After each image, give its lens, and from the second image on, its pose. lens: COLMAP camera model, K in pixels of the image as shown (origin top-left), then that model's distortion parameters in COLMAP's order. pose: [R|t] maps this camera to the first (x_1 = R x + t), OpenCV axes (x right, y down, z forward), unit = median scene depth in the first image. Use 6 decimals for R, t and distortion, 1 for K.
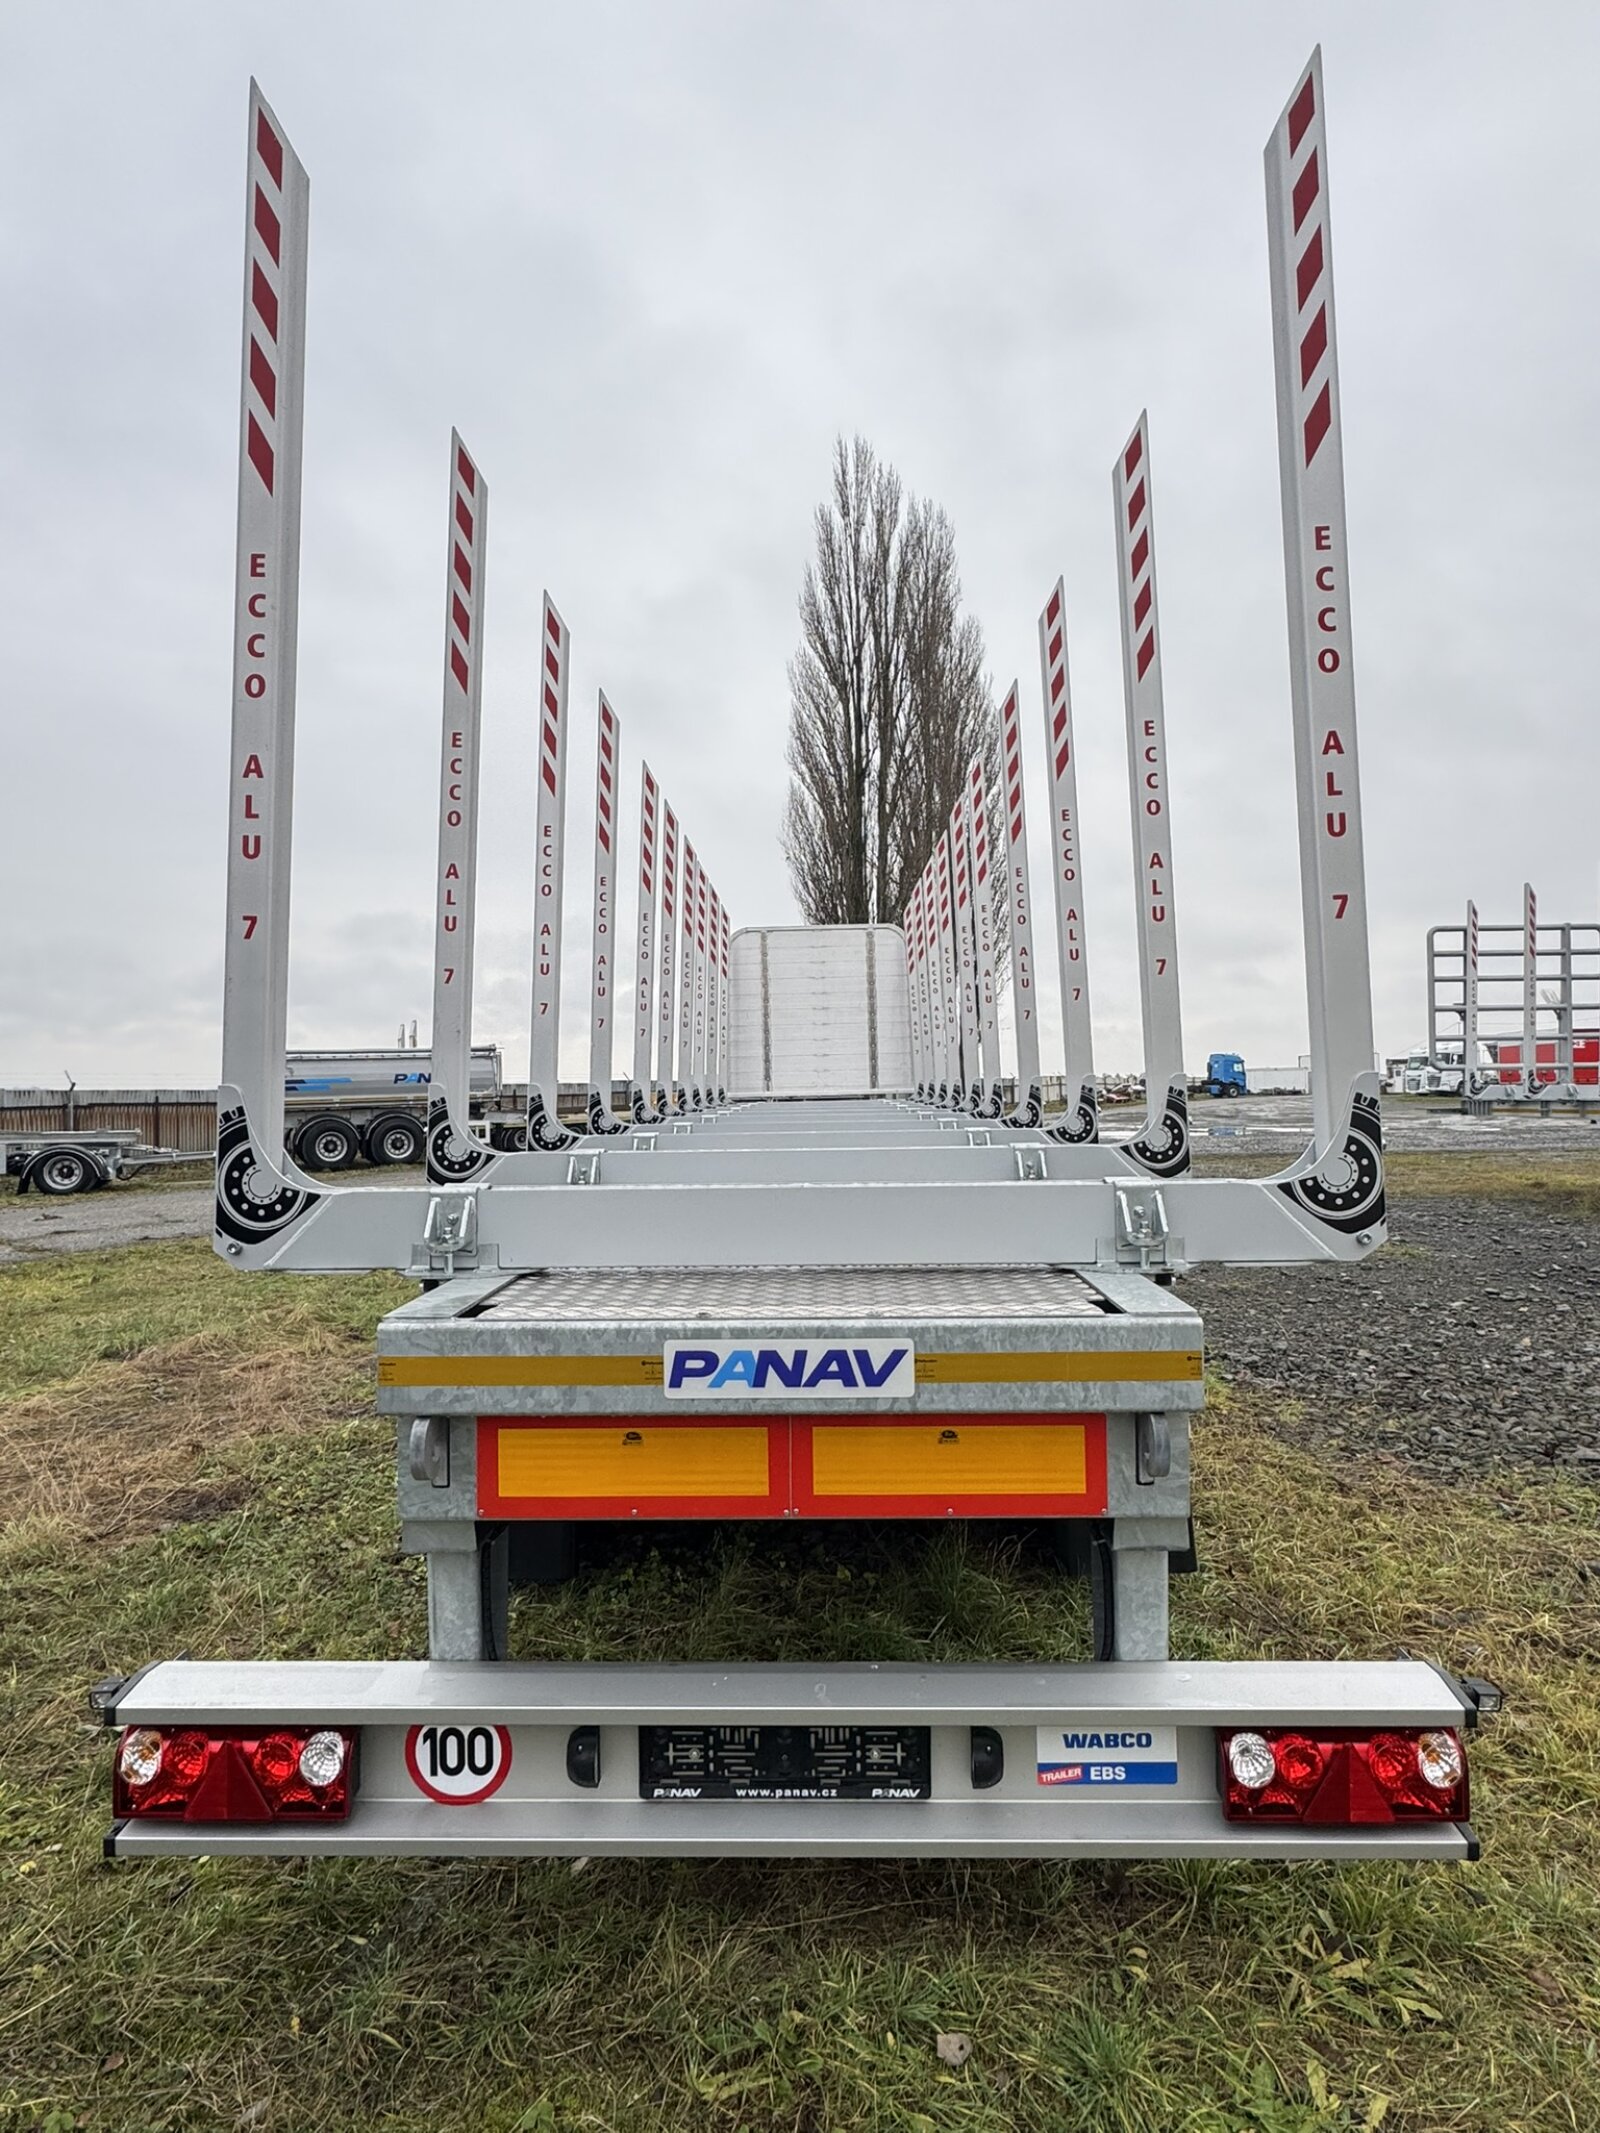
lens RADIAL K [[1158.4, 0, 818.7], [0, 1158.4, 1049.6], [0, 0, 1]] dist [-0.001565, 0.001339]
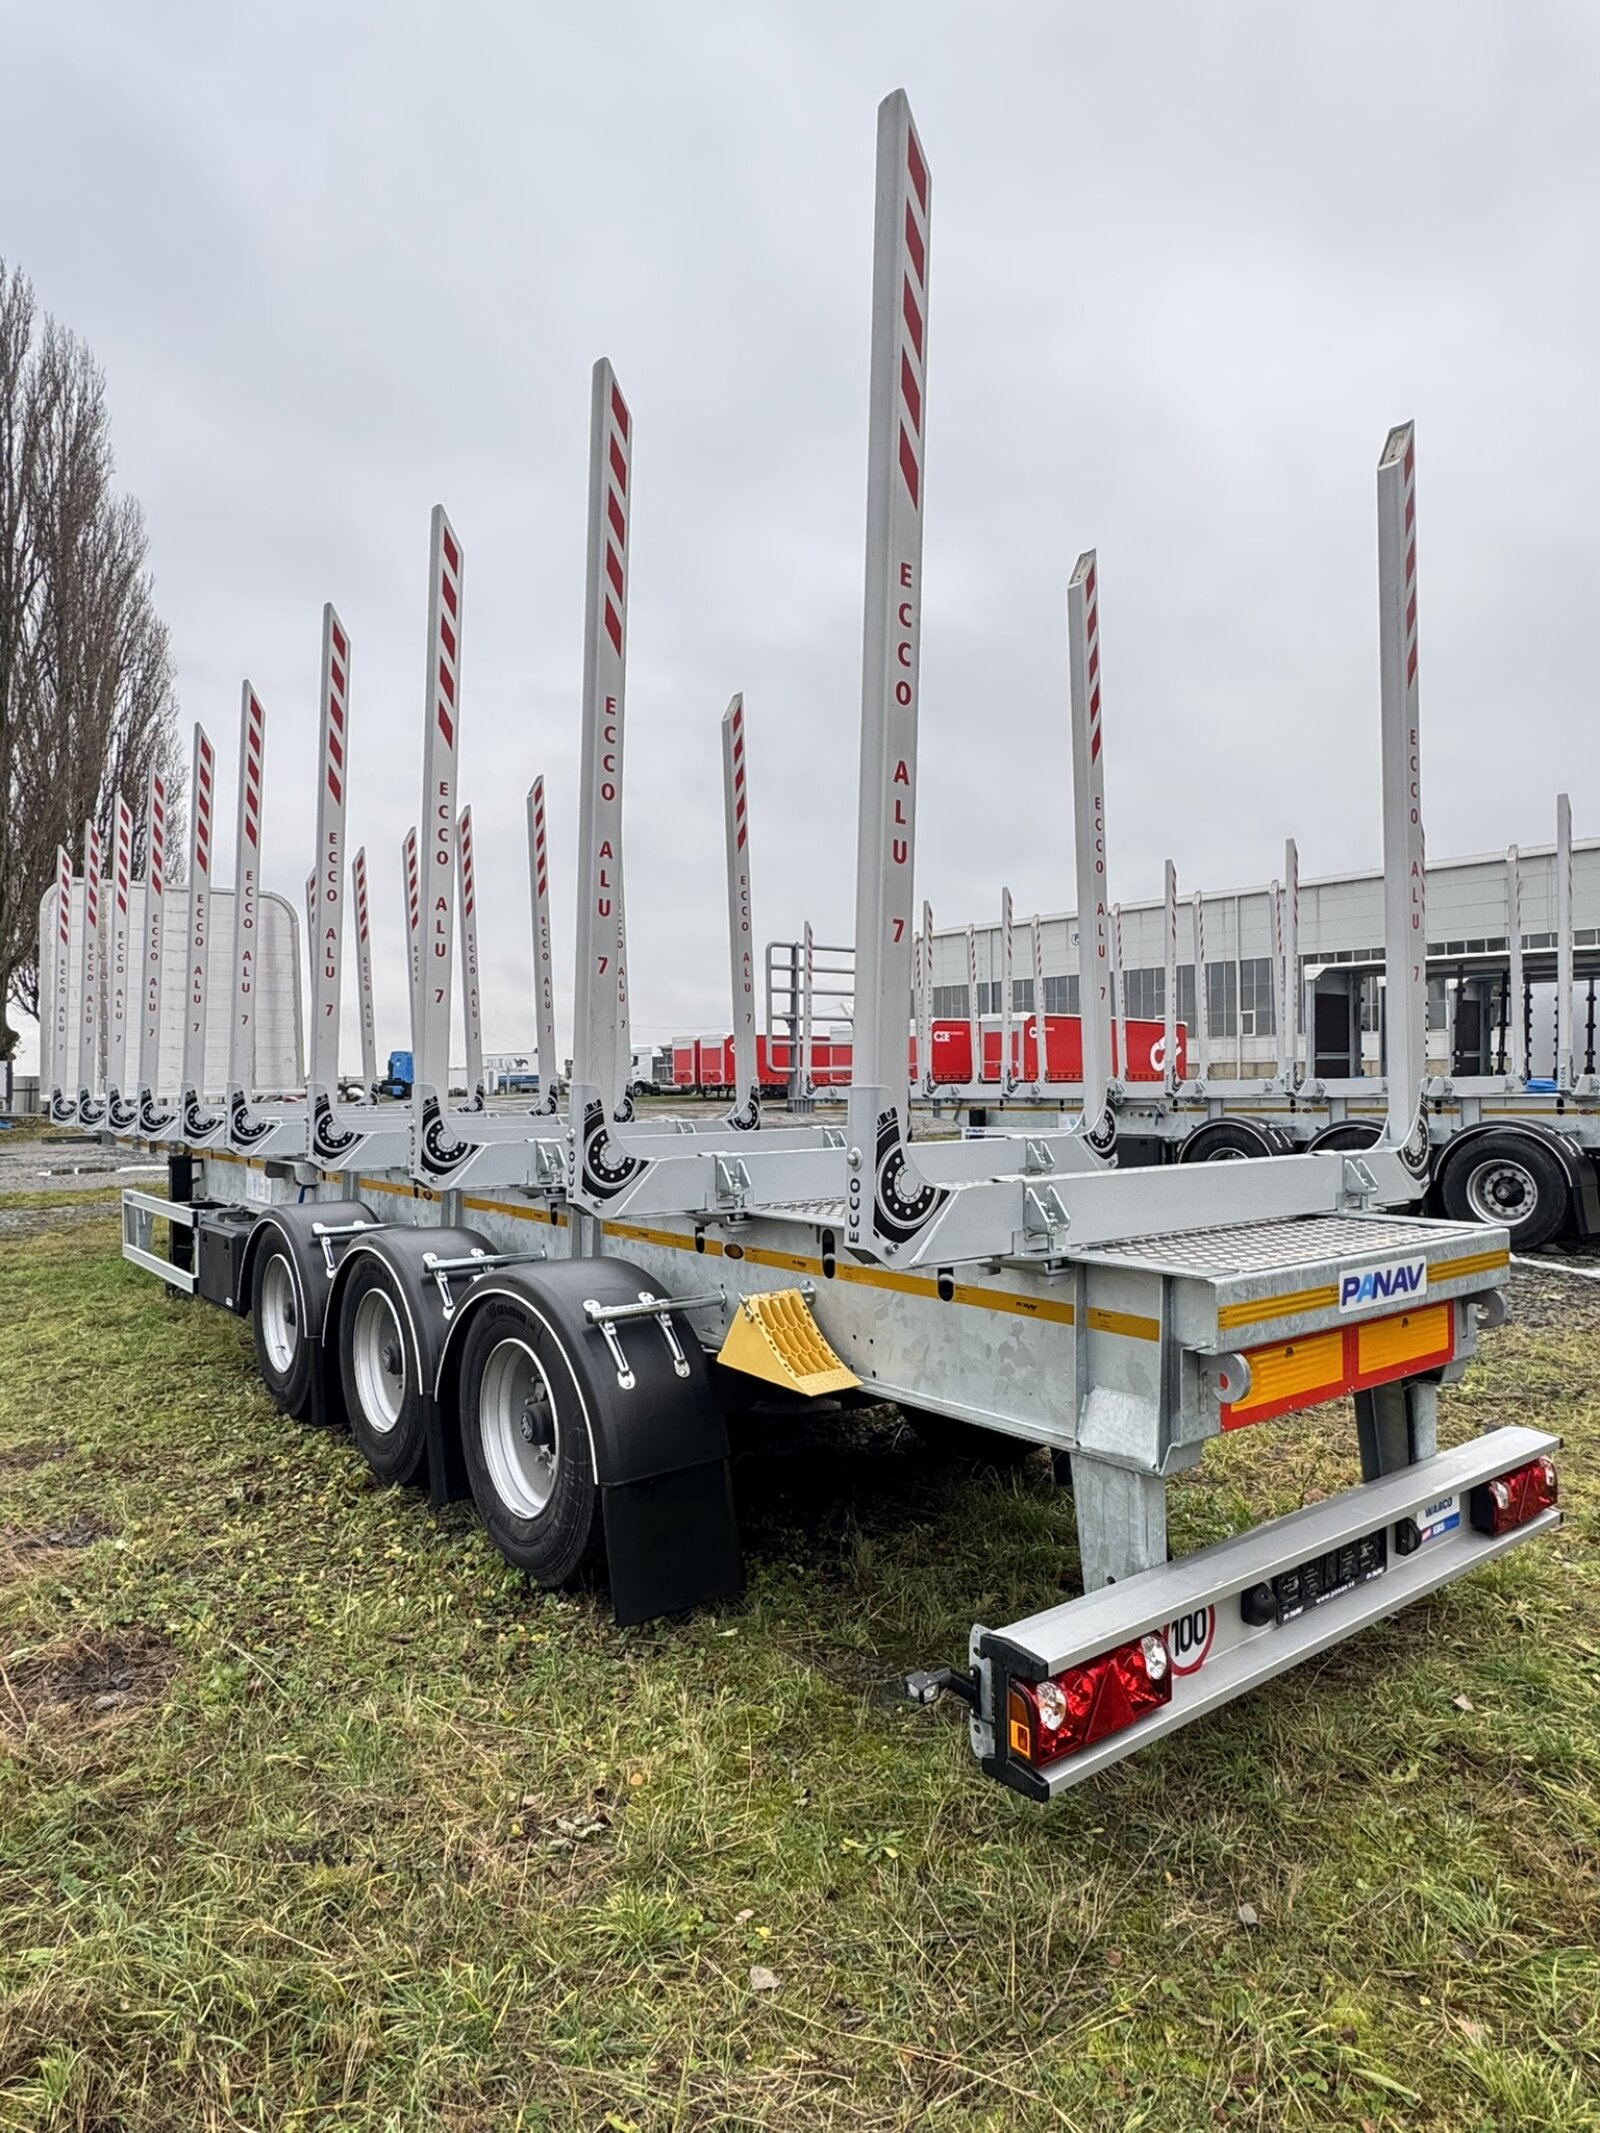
lens RADIAL K [[1291.6, 0, 820.1], [0, 1291.6, 1056.8], [0, 0, 1]] dist [-0.001695, -0.001825]
pose [[0.763894, 0.014875, 0.645171, -1.501318], [-0.020201, 0.999796, 0.000866, 0.006518], [-0.645026, -0.013695, 0.764038, 0.217375]]
